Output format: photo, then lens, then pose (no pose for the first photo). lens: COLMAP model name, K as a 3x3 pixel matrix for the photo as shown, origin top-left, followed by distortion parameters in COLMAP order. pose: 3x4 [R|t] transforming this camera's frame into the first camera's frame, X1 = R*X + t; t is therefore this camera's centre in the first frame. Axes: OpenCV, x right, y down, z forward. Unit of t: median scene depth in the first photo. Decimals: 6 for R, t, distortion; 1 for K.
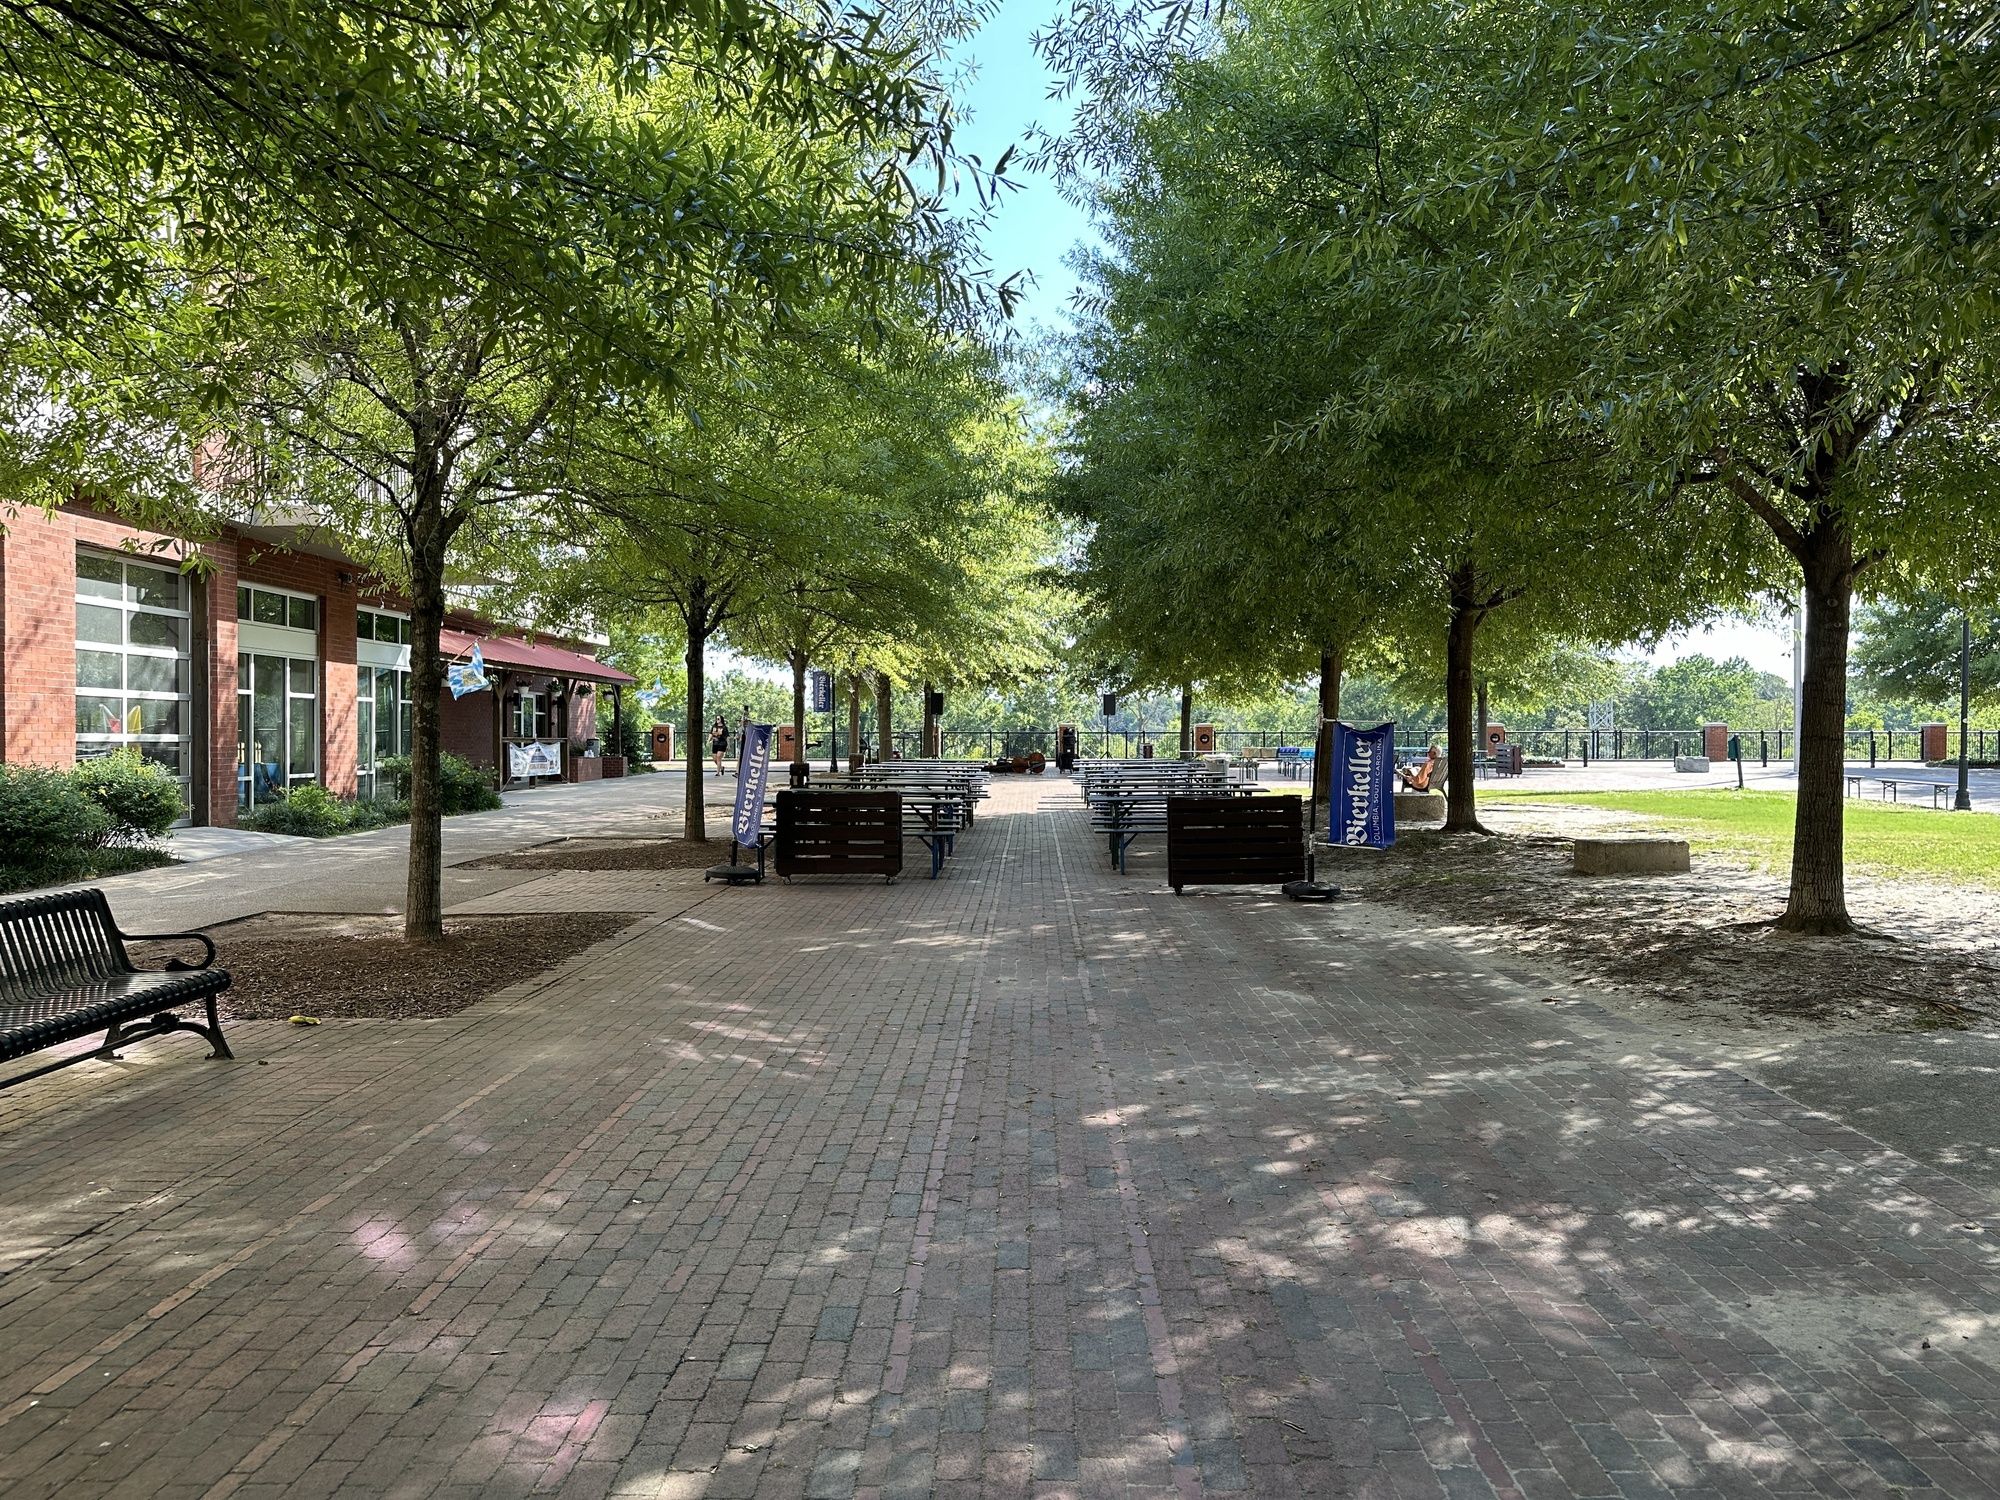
lens RADIAL K [[1403.0, 0, 997.2], [0, 1403.0, 749.8], [0, 0, 1]] dist [0.001815, -0.000621]
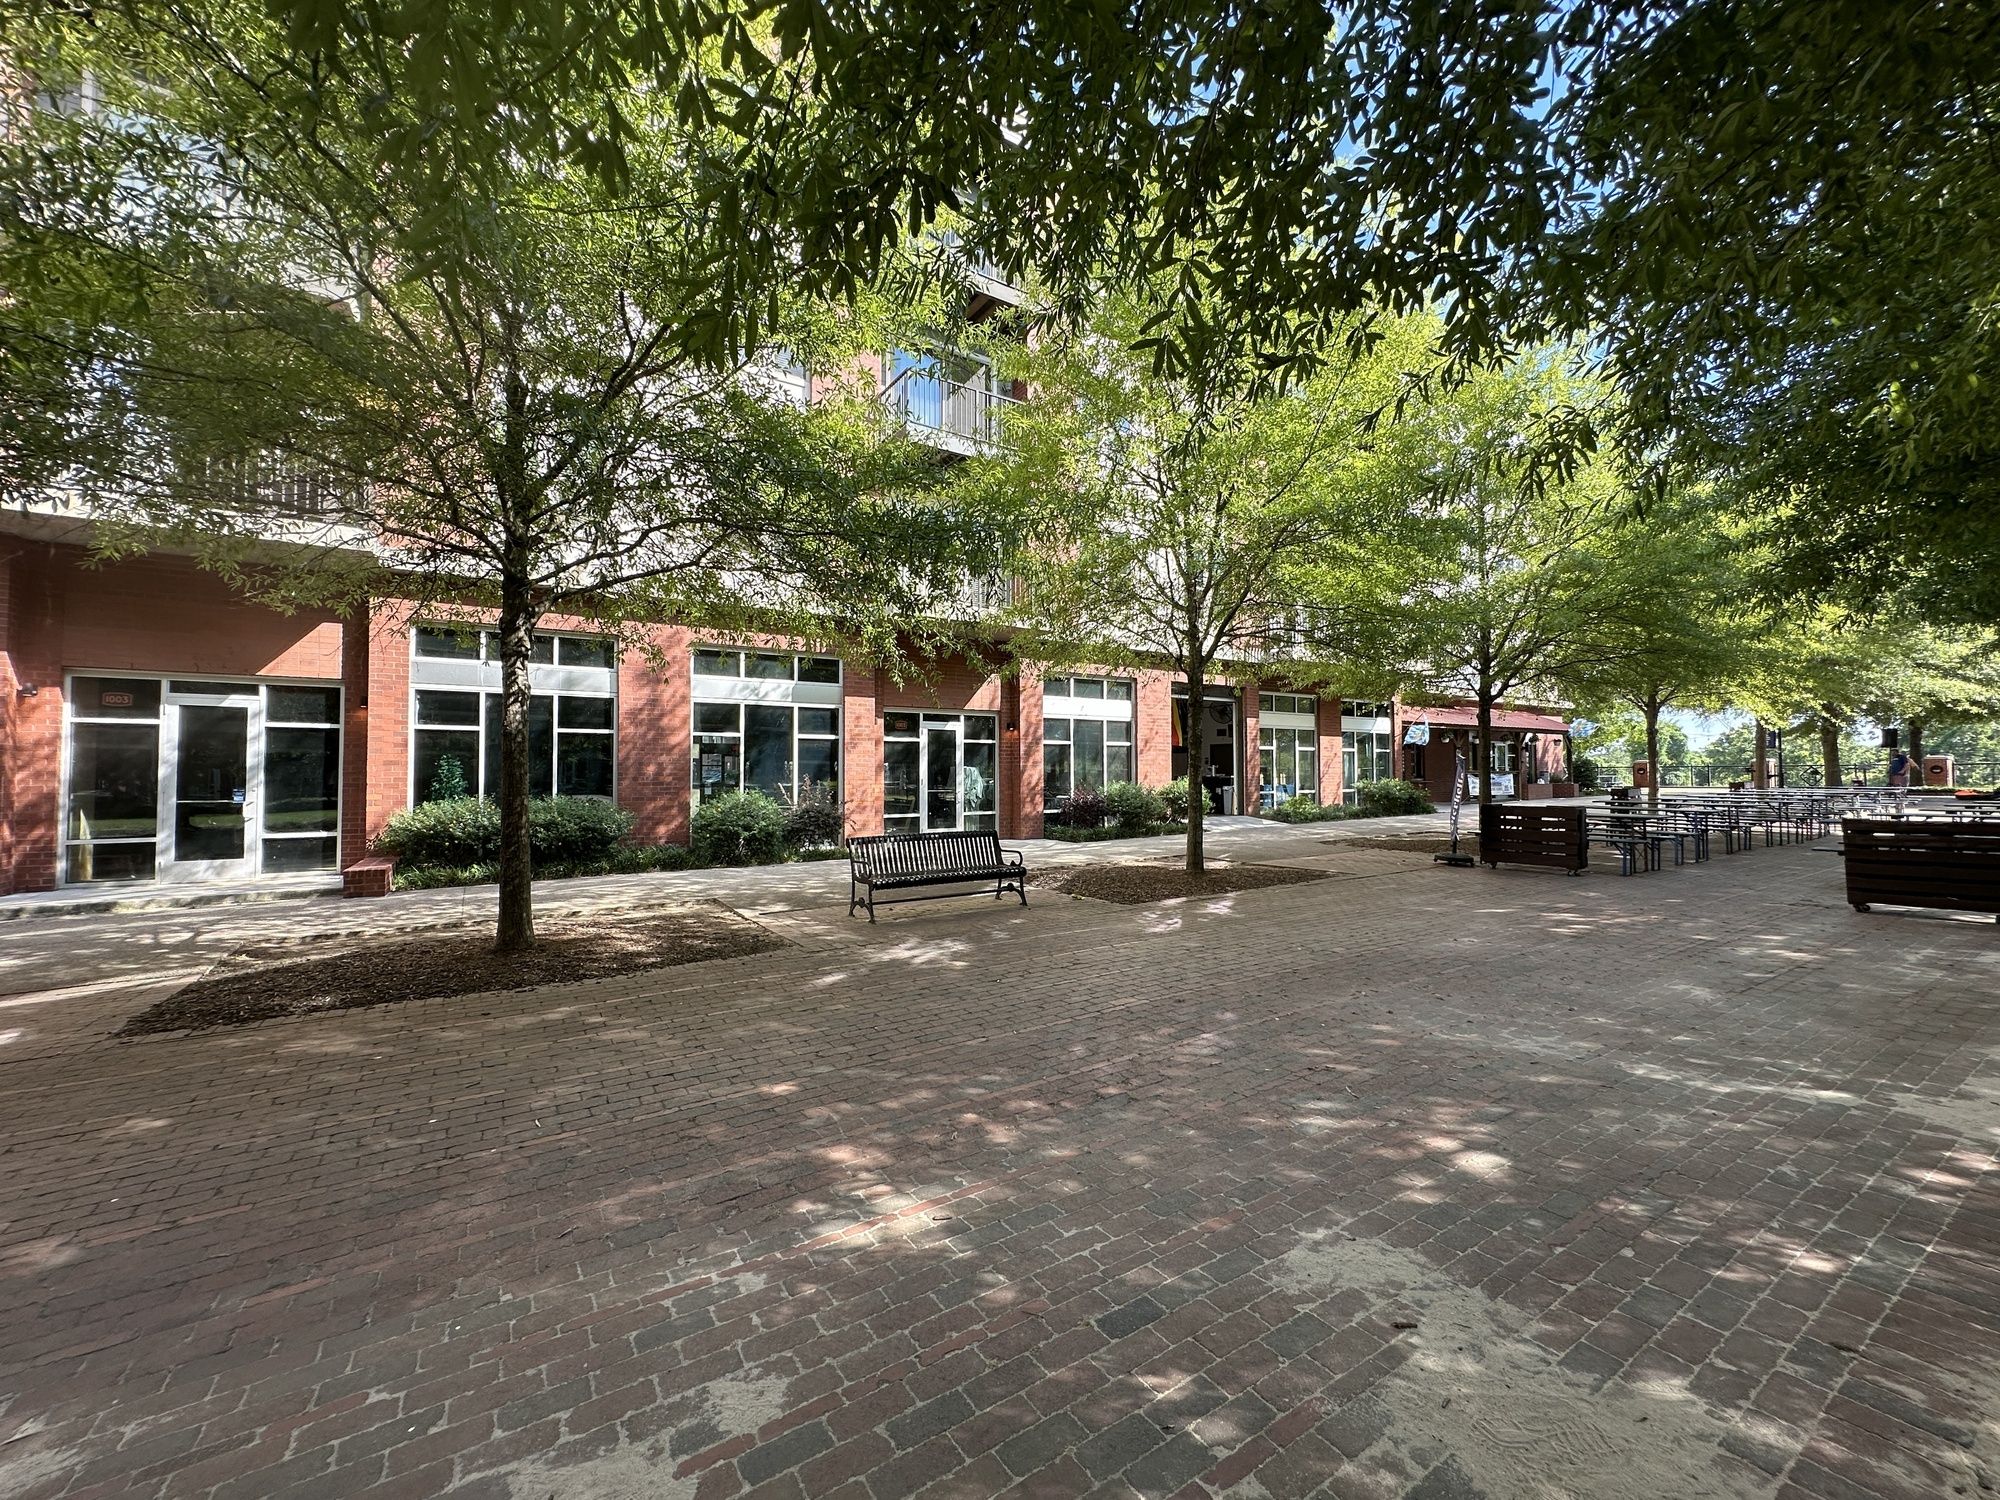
lens RADIAL K [[796.0, 0, 998.3], [0, 796.0, 758.1], [0, 0, 1]] dist [-0.000331, -0.000005]
pose [[0.556089, -0.020572, -0.830868, 0.258663], [-0.002410, 0.999649, -0.026364, 0.003229], [0.831120, 0.016664, 0.555844, 0.105269]]
